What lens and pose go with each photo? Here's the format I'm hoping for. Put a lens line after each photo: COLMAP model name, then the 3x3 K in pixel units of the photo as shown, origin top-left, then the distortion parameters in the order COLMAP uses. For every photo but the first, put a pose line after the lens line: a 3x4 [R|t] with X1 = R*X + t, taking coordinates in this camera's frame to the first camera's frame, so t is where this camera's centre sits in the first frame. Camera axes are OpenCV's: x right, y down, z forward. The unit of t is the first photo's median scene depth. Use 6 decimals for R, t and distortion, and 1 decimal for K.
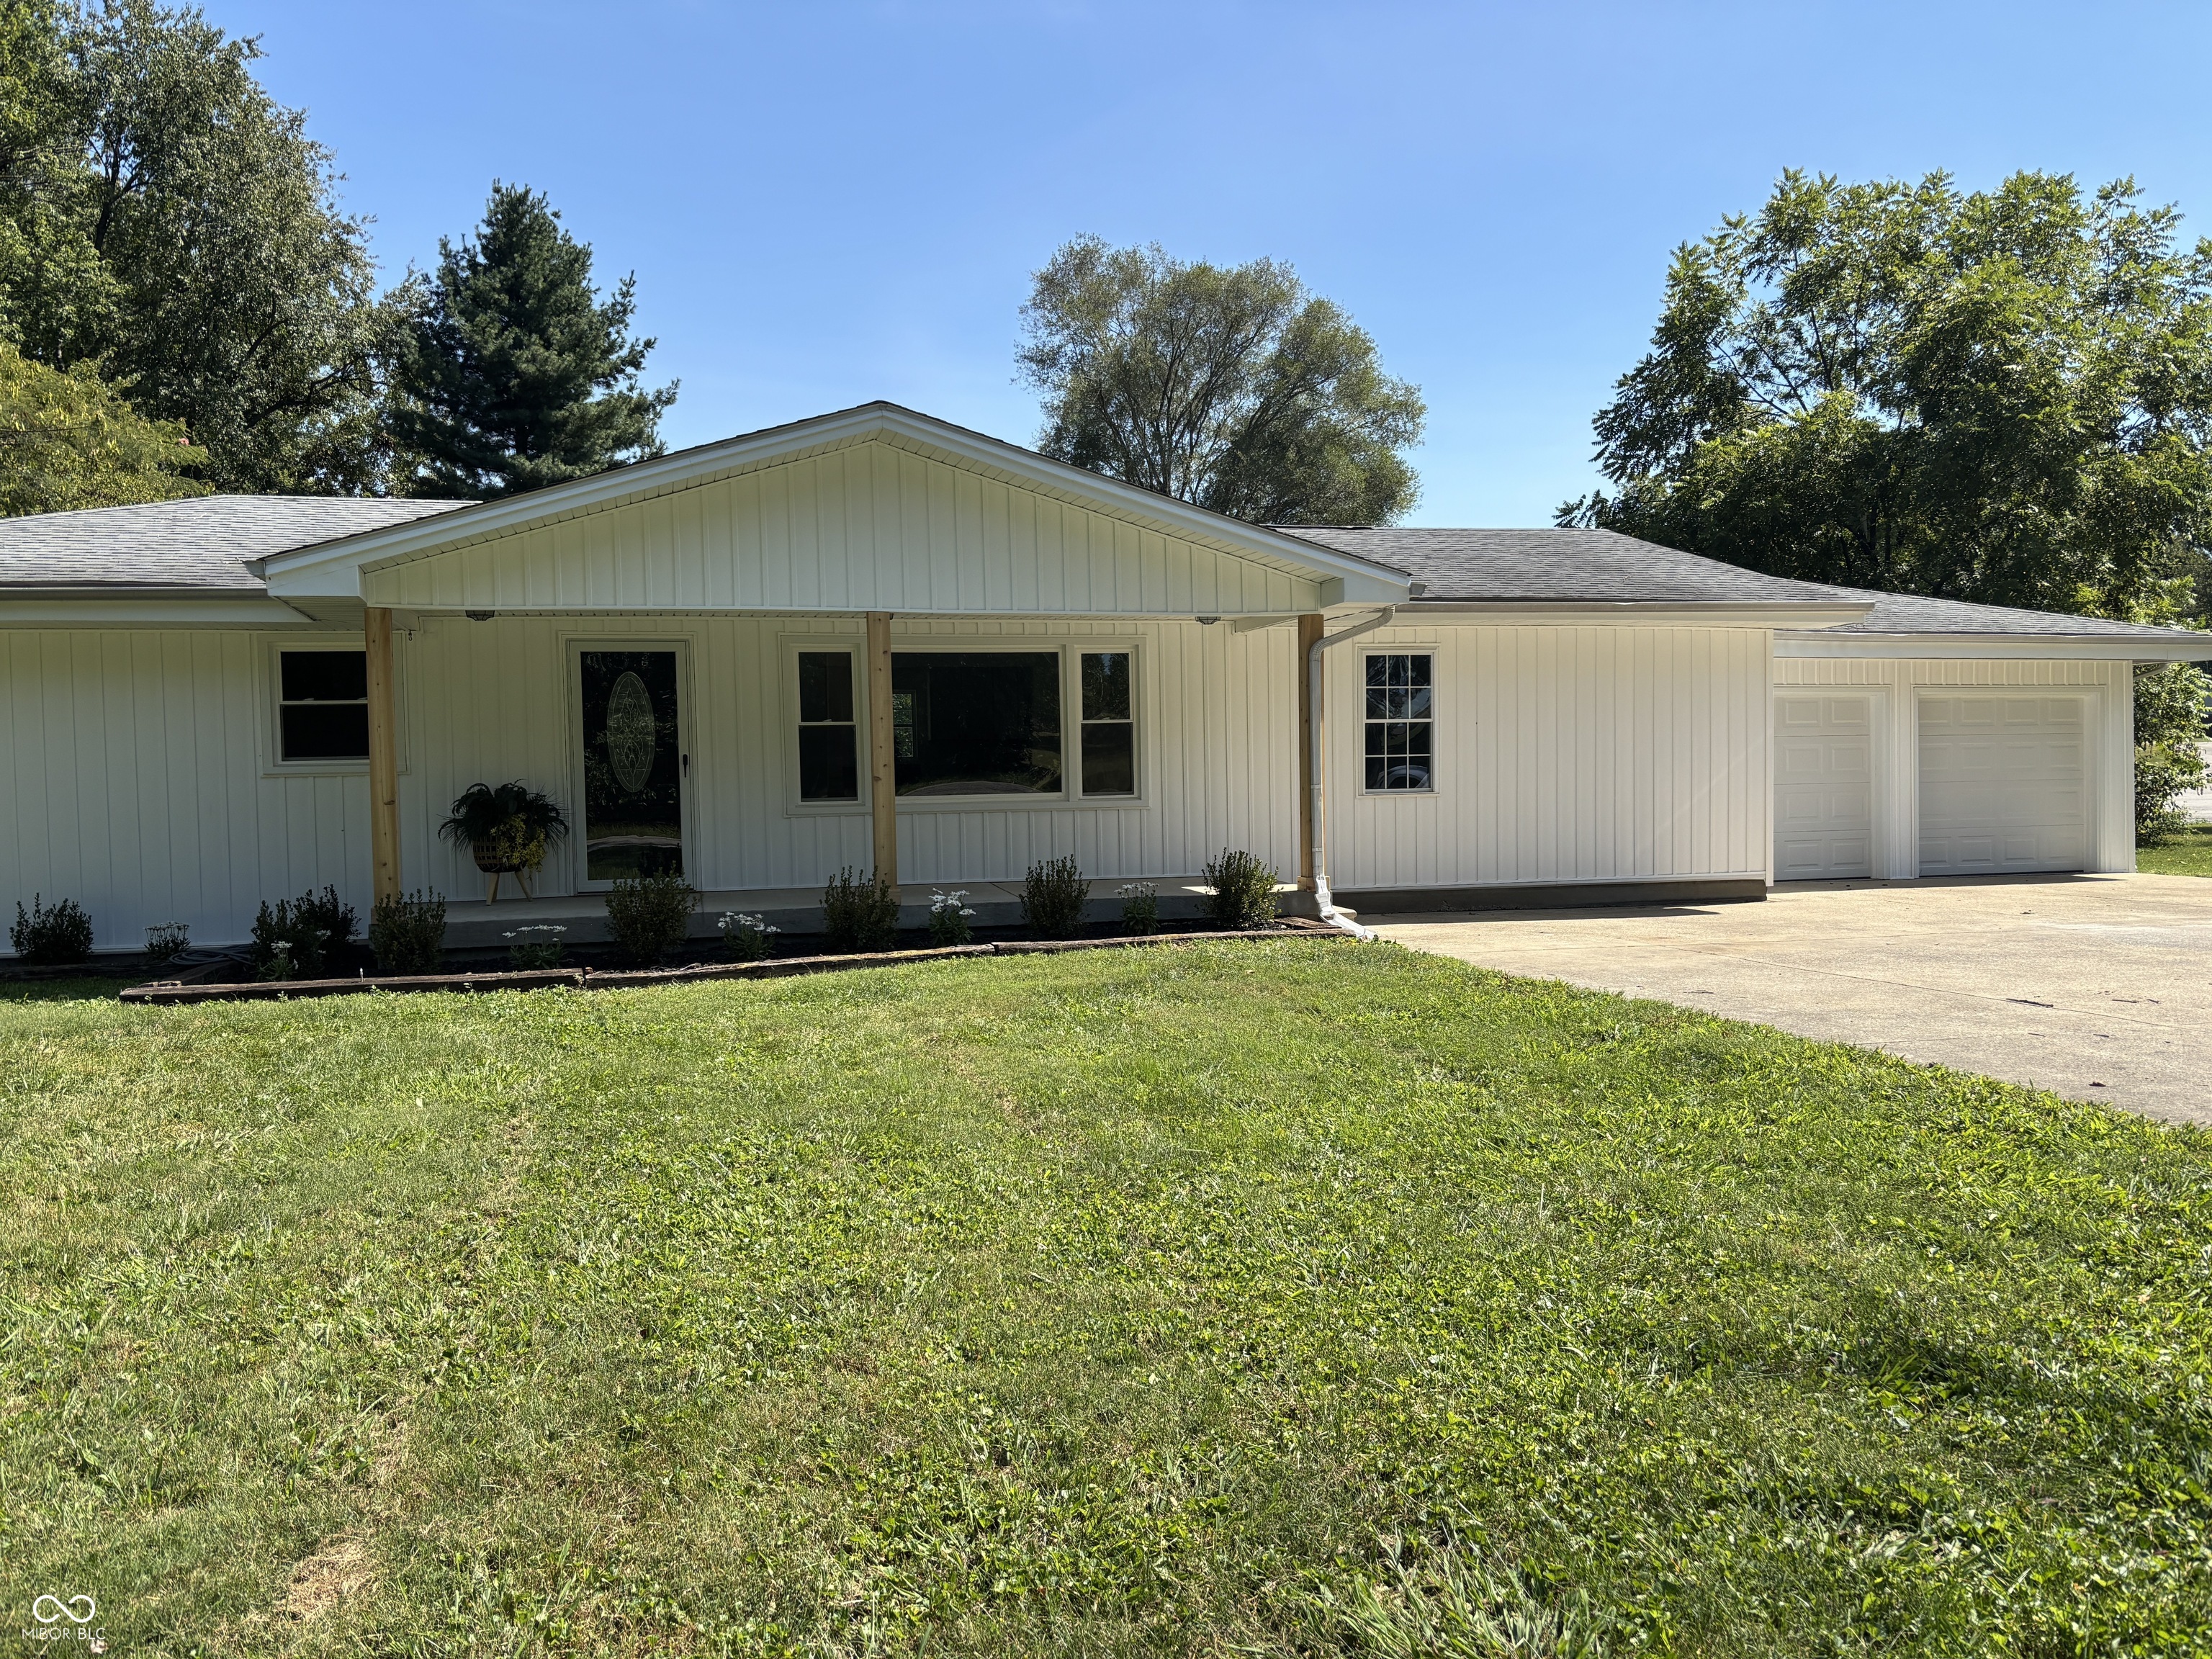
lens RADIAL K [[1658.7, 0, 1110.0], [0, 1658.7, 833.1], [0, 0, 1]] dist [0.023882, -0.014627]
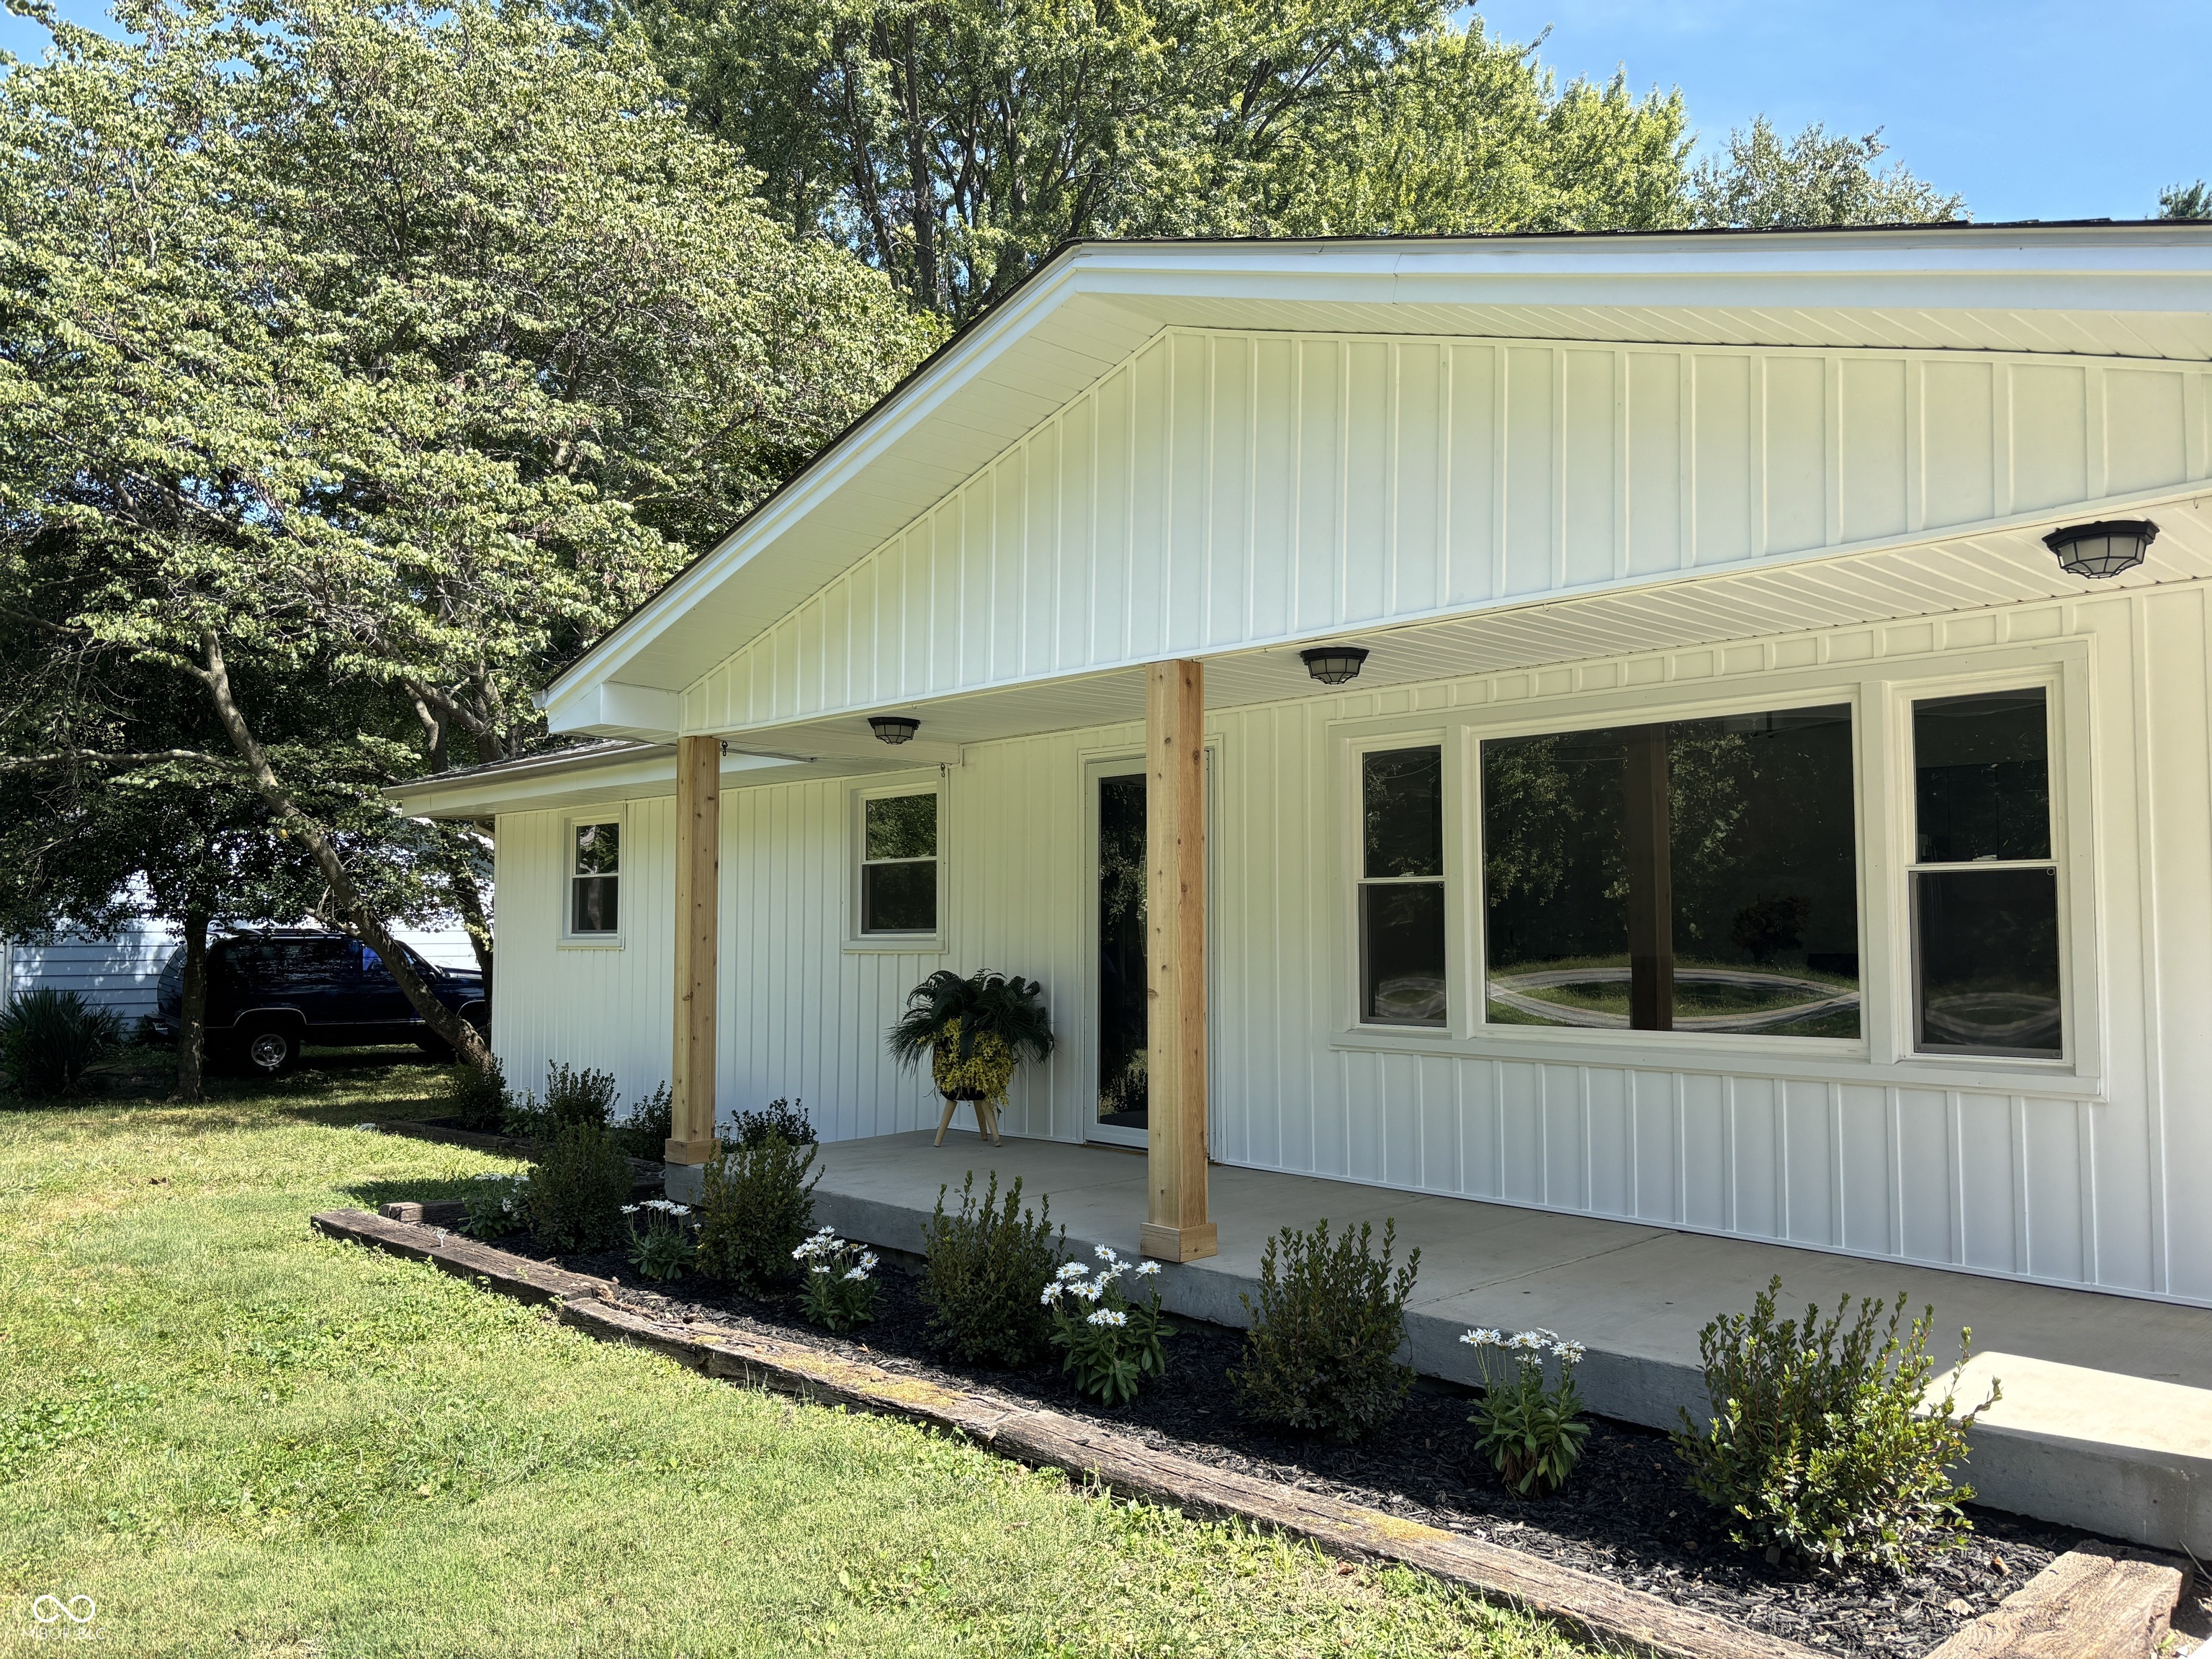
lens RADIAL K [[1658.7, 0, 1104.5], [0, 1658.7, 831.3], [0, 0, 1]] dist [0.023882, -0.014627]
pose [[0.492974, -0.033910, -0.869383, 0.246636], [-0.044919, 0.996916, -0.064356, -0.042641], [0.868884, 0.070778, 0.489930, 0.651829]]
